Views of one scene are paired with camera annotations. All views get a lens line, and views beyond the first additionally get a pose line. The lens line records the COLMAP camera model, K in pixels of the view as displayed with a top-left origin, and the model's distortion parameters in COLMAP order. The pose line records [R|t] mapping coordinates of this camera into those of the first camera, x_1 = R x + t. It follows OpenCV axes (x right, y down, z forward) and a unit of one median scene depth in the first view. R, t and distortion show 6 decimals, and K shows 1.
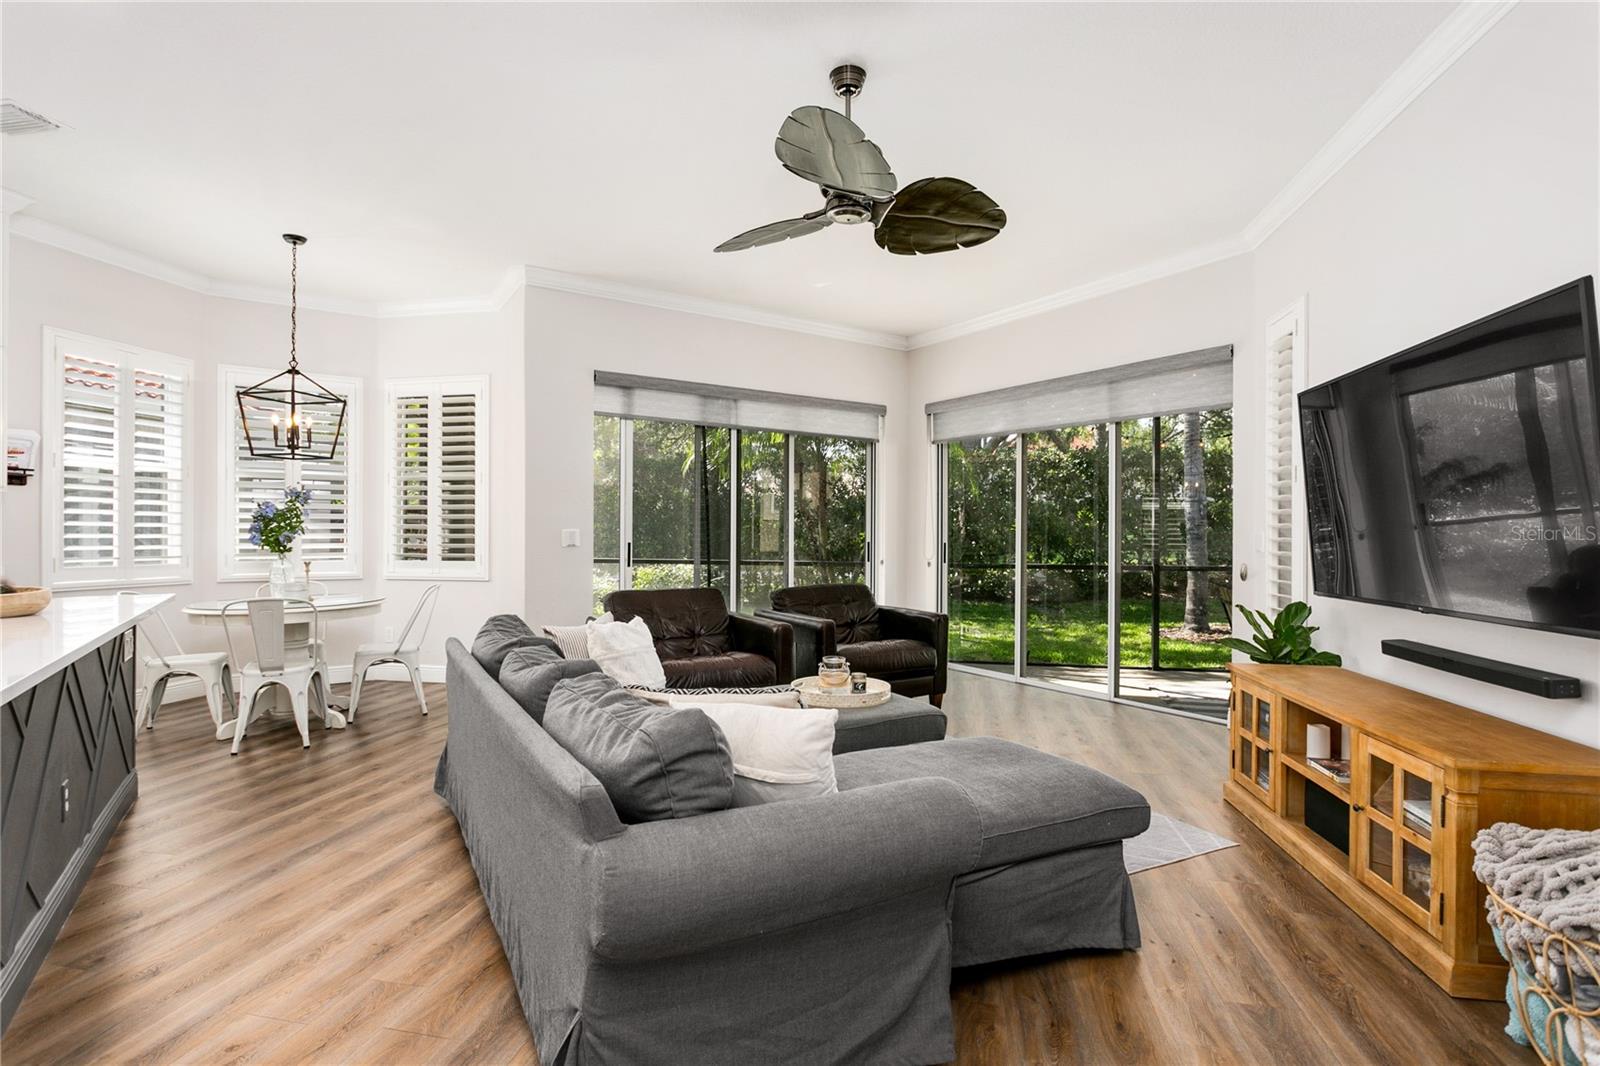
lens RADIAL K [[759.5, 0, 787.0], [0, 759.5, 536.3], [0, 0, 1]] dist [-0.033768, 0.000246]
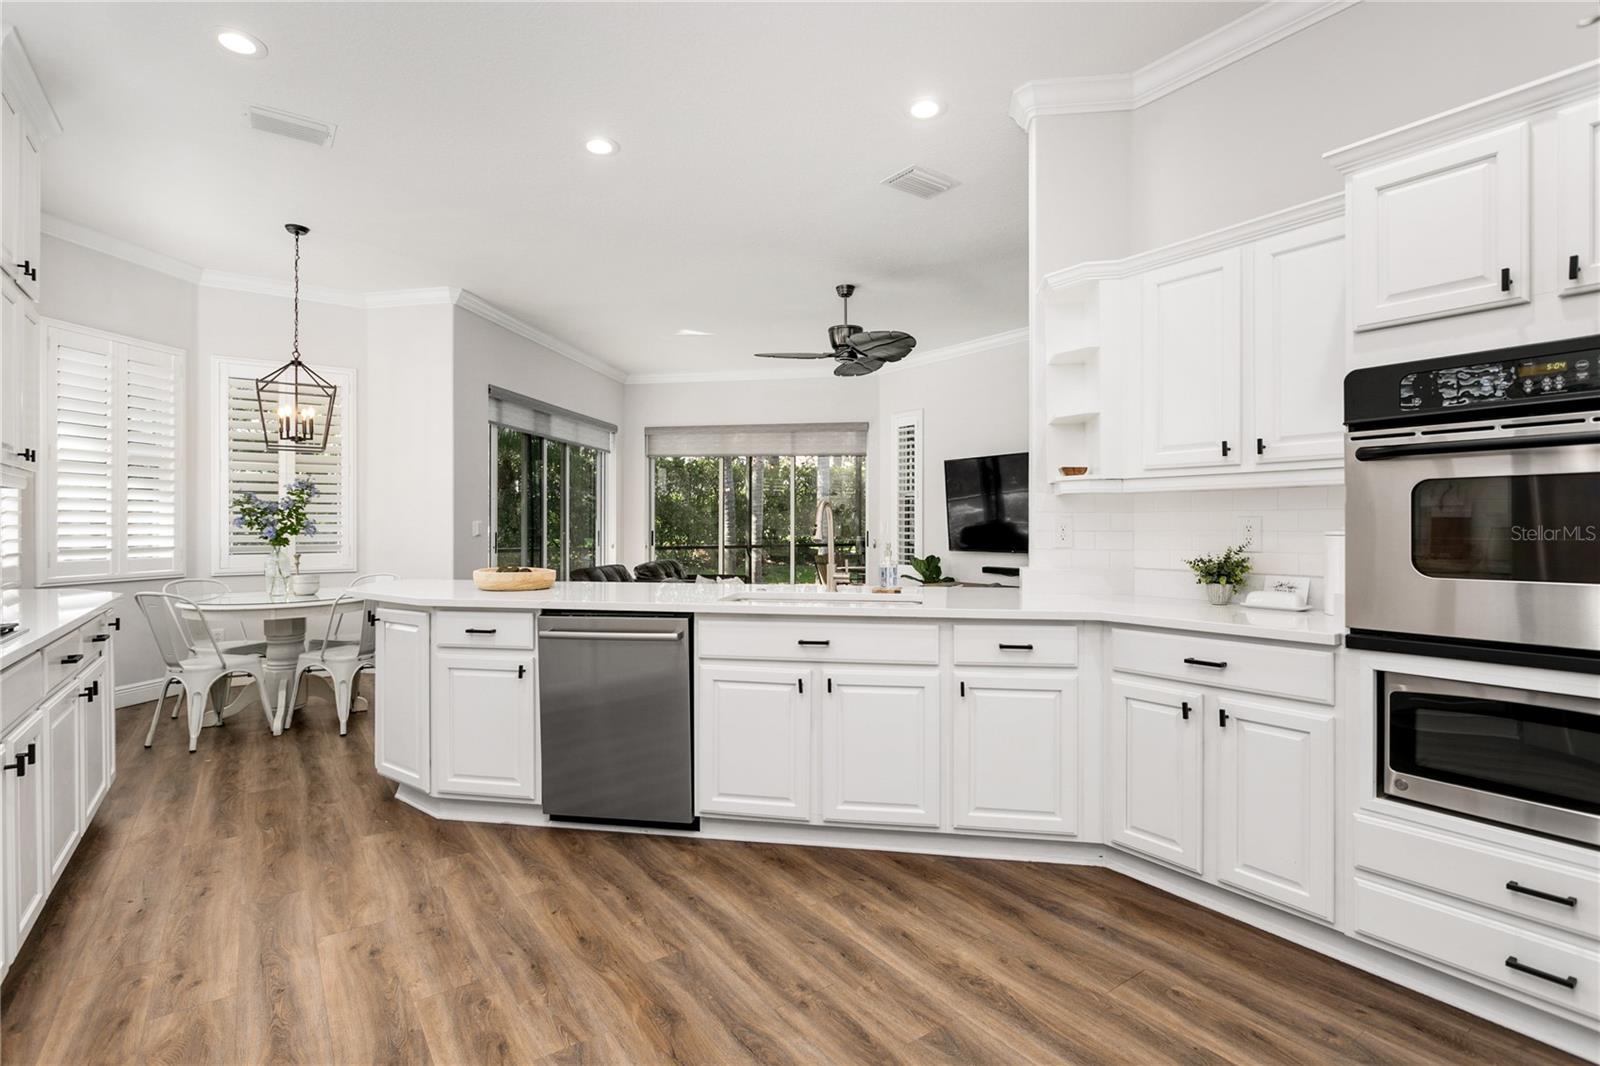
lens RADIAL K [[777.1, 0, 799.9], [0, 777.1, 520.9], [0, 0, 1]] dist [-0.018897, 0.007532]
pose [[0.675154, -0.000498, 0.737677, -0.852875], [0.004893, 0.999981, -0.003804, -0.003086], [-0.737661, 0.006177, 0.675143, -0.163276]]
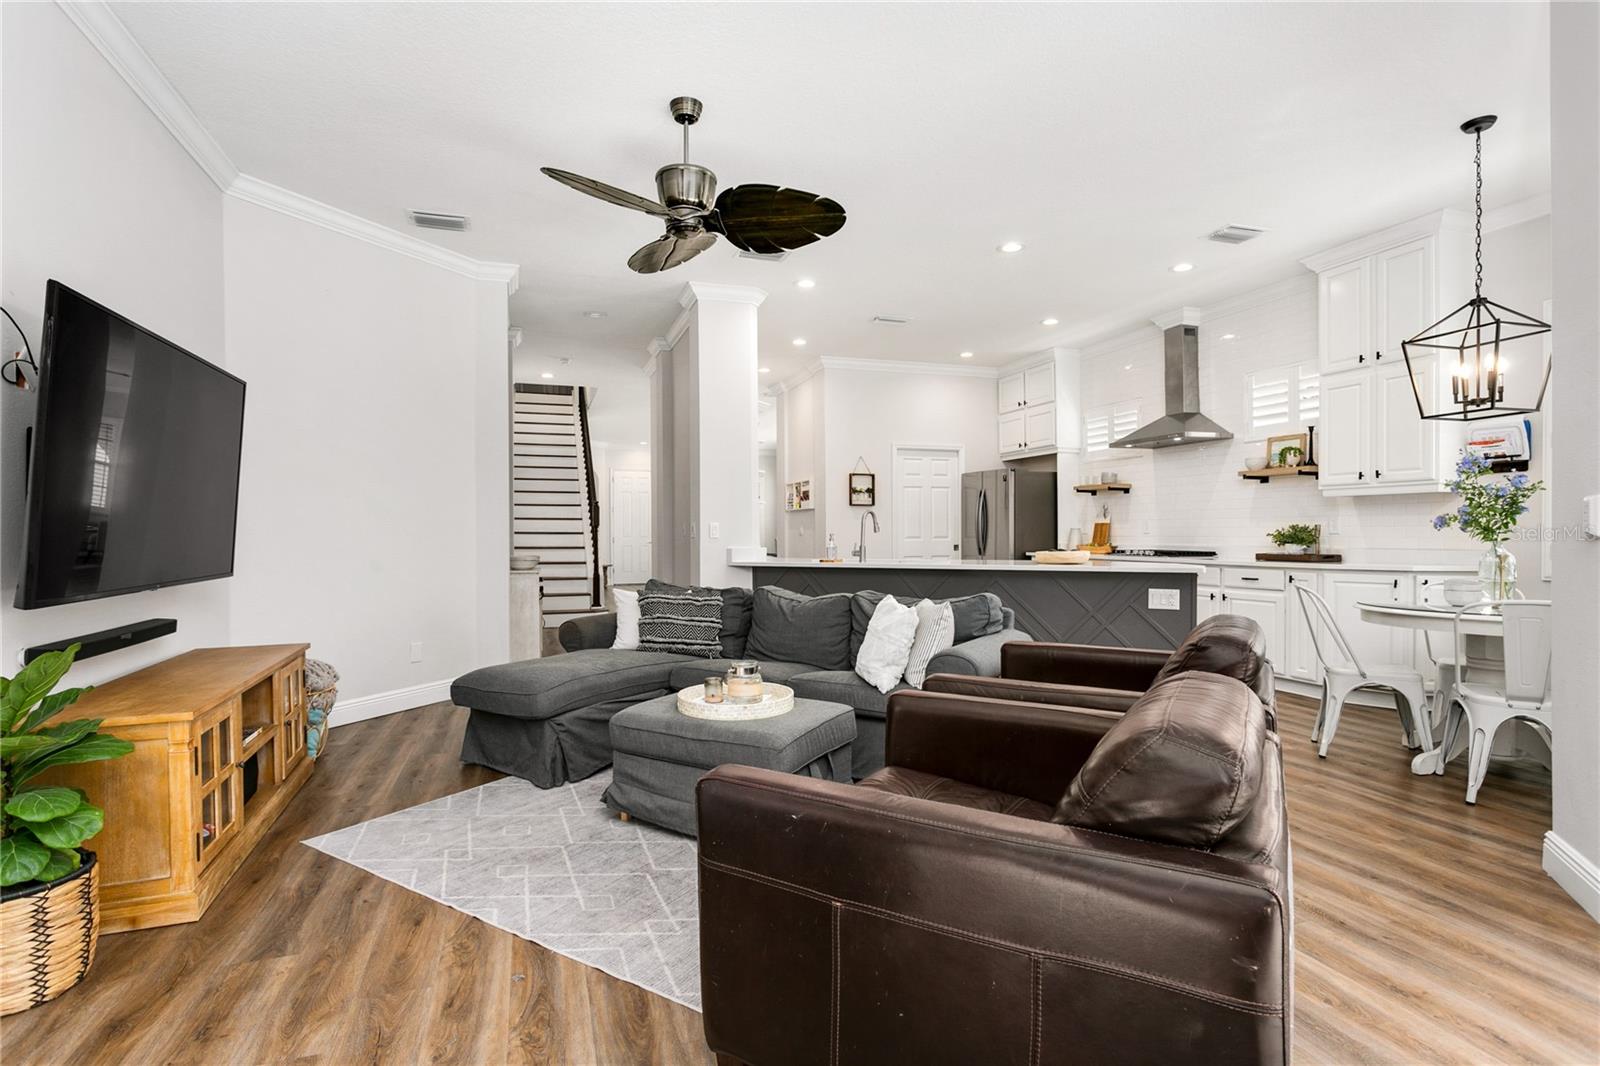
lens RADIAL K [[789.7, 0, 798.6], [0, 789.7, 535.6], [0, 0, 1]] dist [0.003746, 0.001507]
pose [[-0.858996, 0.004114, -0.511965, 0.290513], [0.001842, 0.999986, 0.004945, 0.010138], [0.511979, 0.003305, -0.858992, 1.175567]]
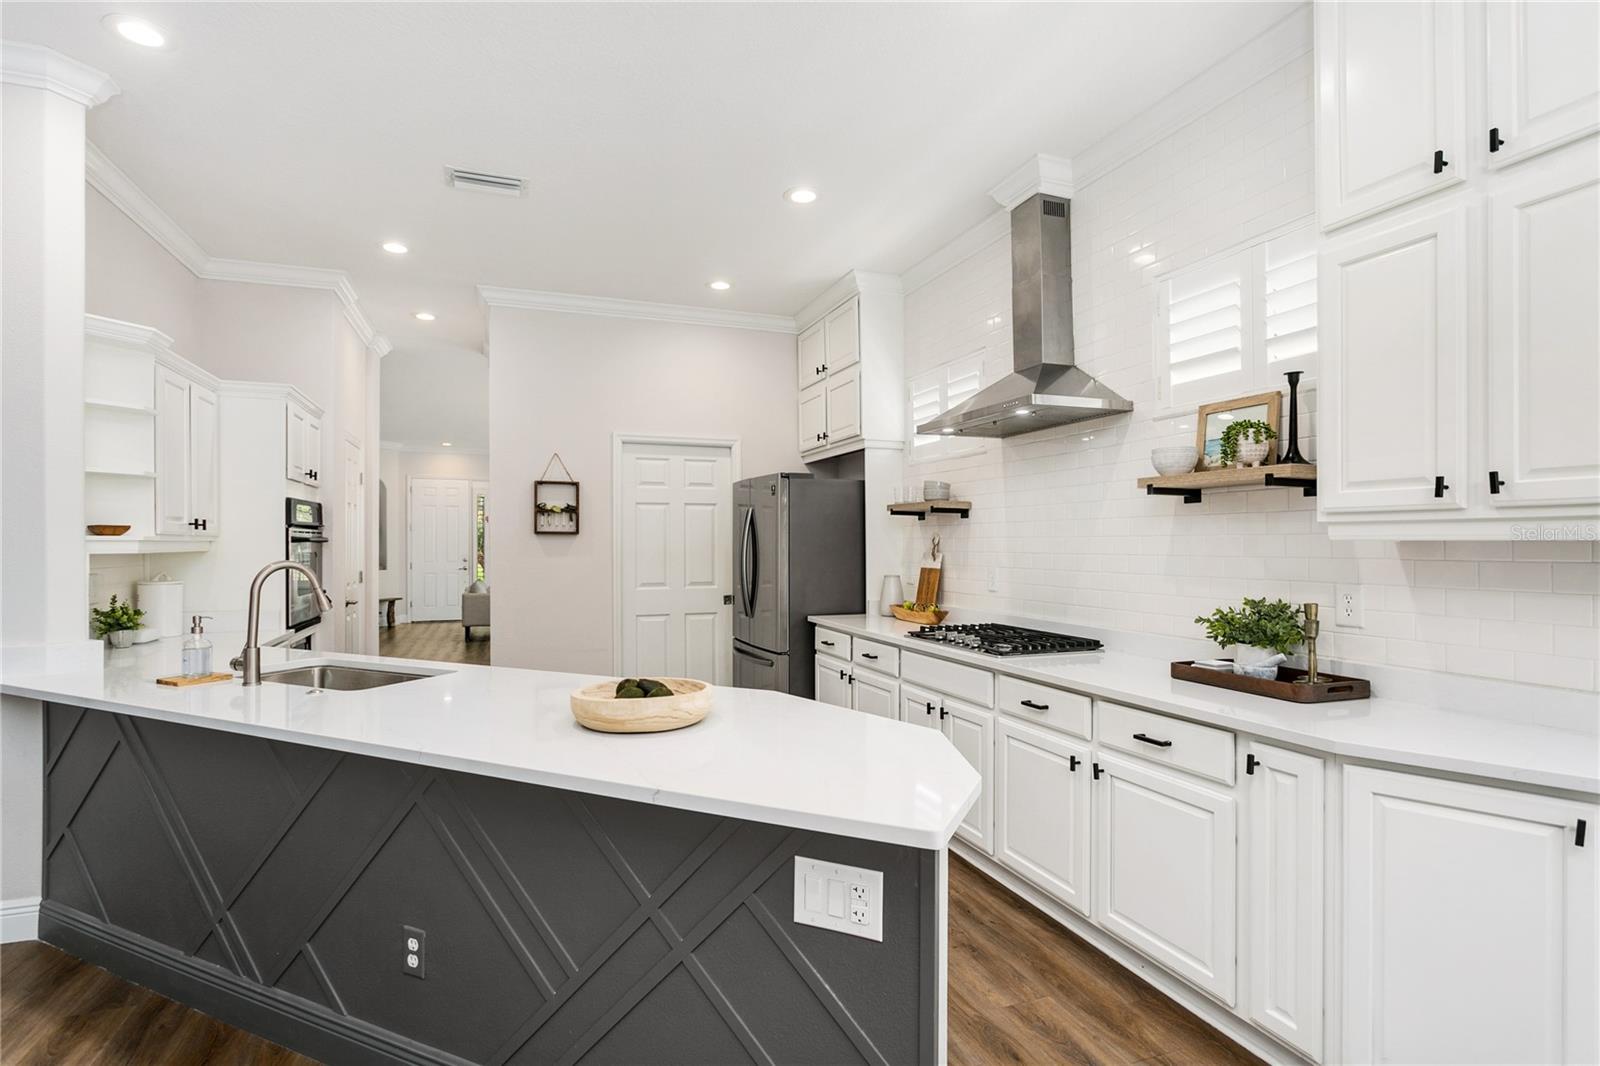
lens RADIAL K [[785.9, 0, 789.8], [0, 785.9, 539.9], [0, 0, 1]] dist [-0.028346, 0.018052]
pose [[-0.842690, -0.002789, -0.538393, -0.384529], [-0.000669, 0.999991, -0.004134, -0.033145], [0.538399, -0.003123, -0.842684, 0.823328]]
